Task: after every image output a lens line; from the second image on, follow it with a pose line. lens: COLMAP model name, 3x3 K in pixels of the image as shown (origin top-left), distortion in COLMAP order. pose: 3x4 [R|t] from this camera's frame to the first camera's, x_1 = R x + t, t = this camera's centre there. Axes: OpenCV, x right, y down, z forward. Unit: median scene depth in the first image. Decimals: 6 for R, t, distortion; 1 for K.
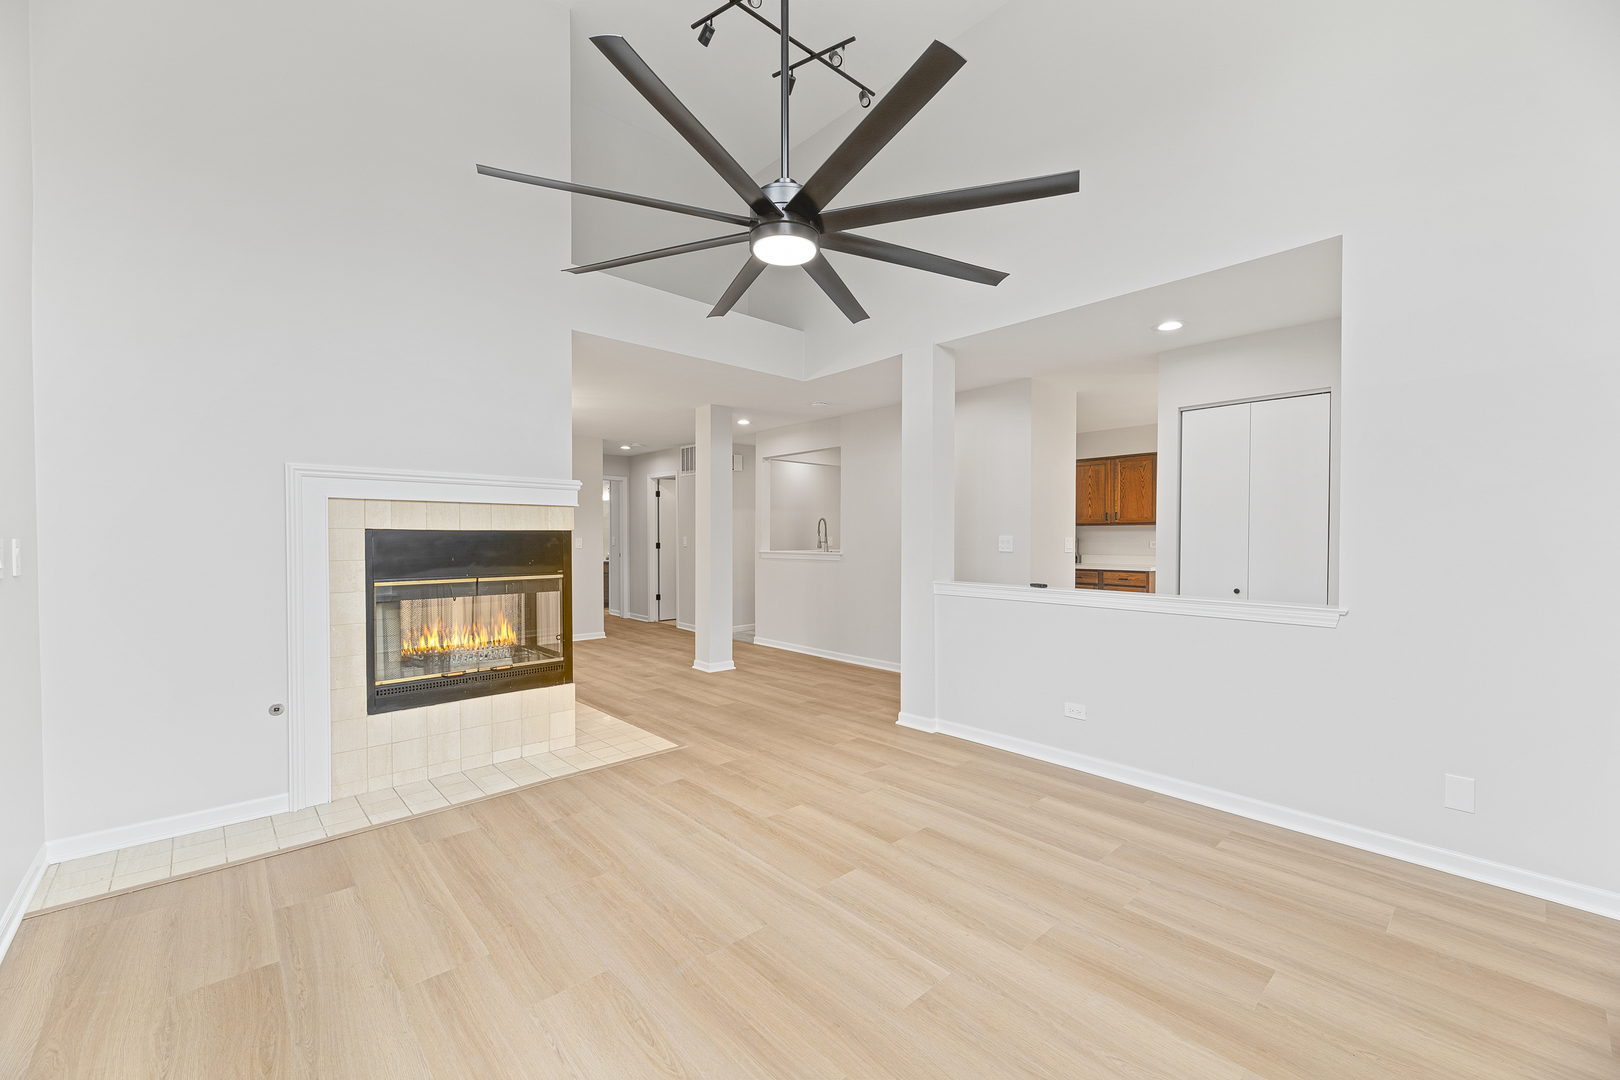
lens RADIAL K [[643.3, 0, 818.9], [0, 643.3, 539.7], [0, 0, 1]] dist [0.000952, -0.000002]
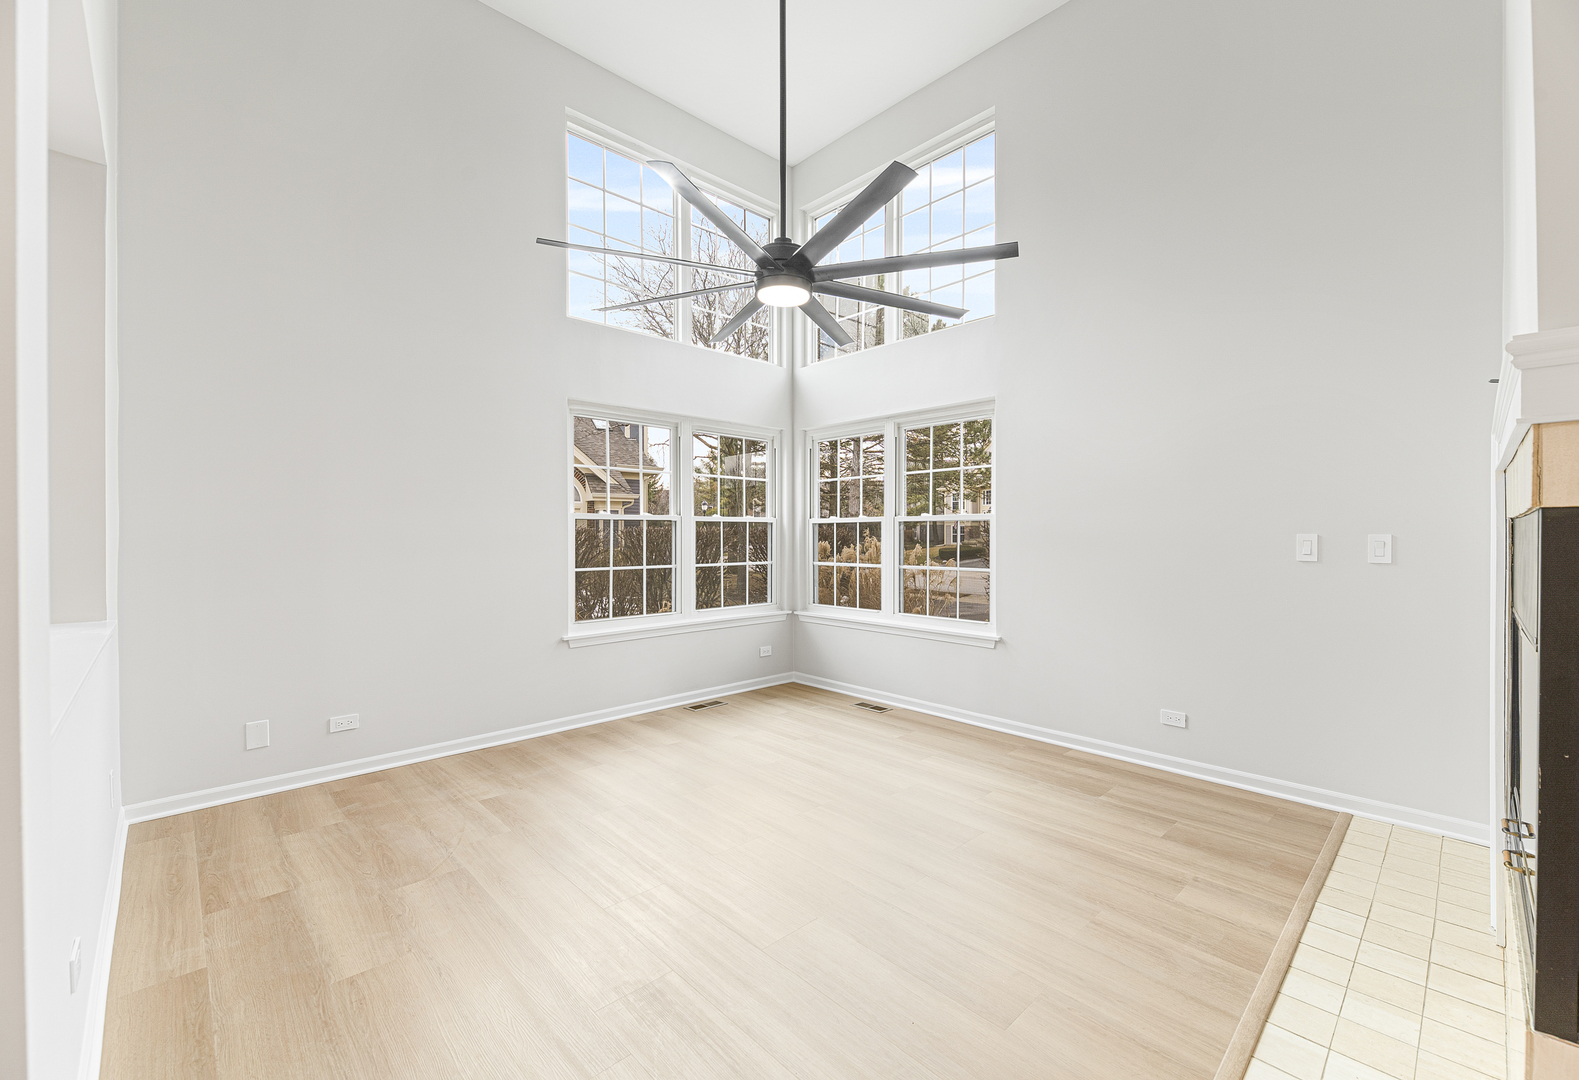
lens RADIAL K [[660.6, 0, 830.9], [0, 660.6, 536.4], [0, 0, 1]] dist [0.000783, 0.000269]
pose [[-0.999143, 0.000875, -0.041377, -0.060936], [0.000722, 0.999993, 0.003701, -0.002020], [0.041380, 0.003668, -0.999137, 1.498509]]
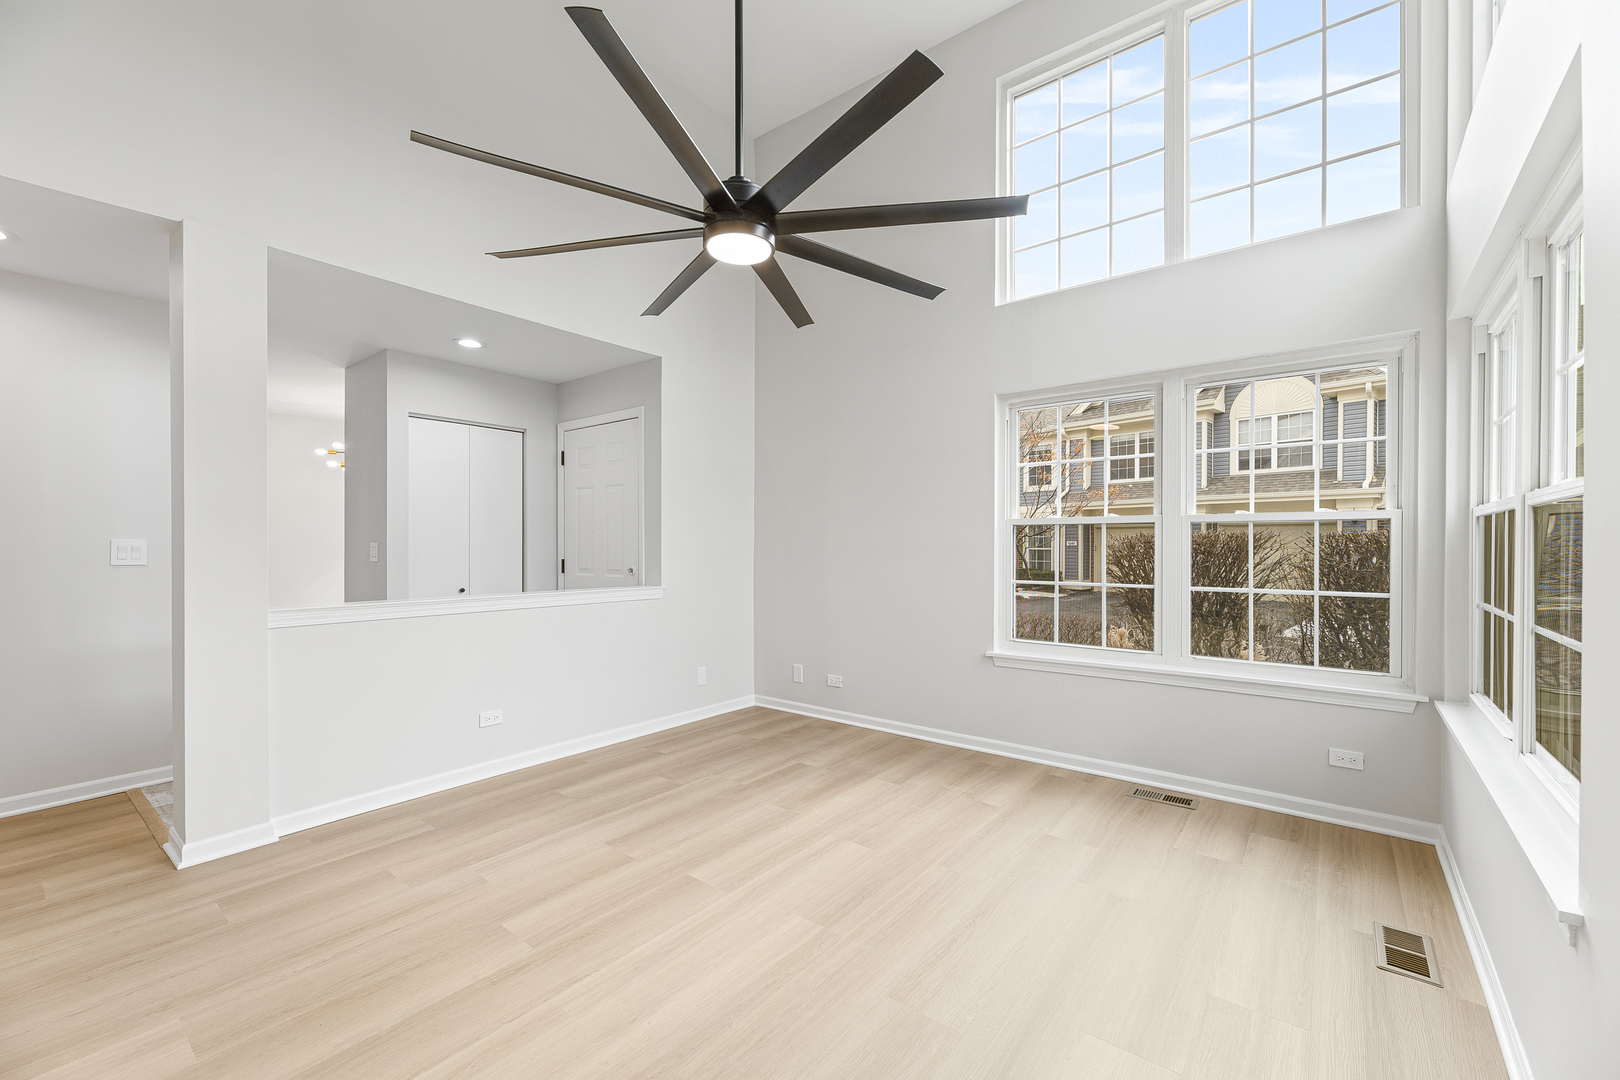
lens RADIAL K [[656.1, 0, 817.5], [0, 656.1, 541.9], [0, 0, 1]] dist [0.003281, -0.000435]
pose [[-0.158434, 0.002813, 0.987366, -0.709675], [0.003629, 0.999991, -0.002267, 0.000641], [-0.987363, 0.003224, -0.158443, 0.698490]]
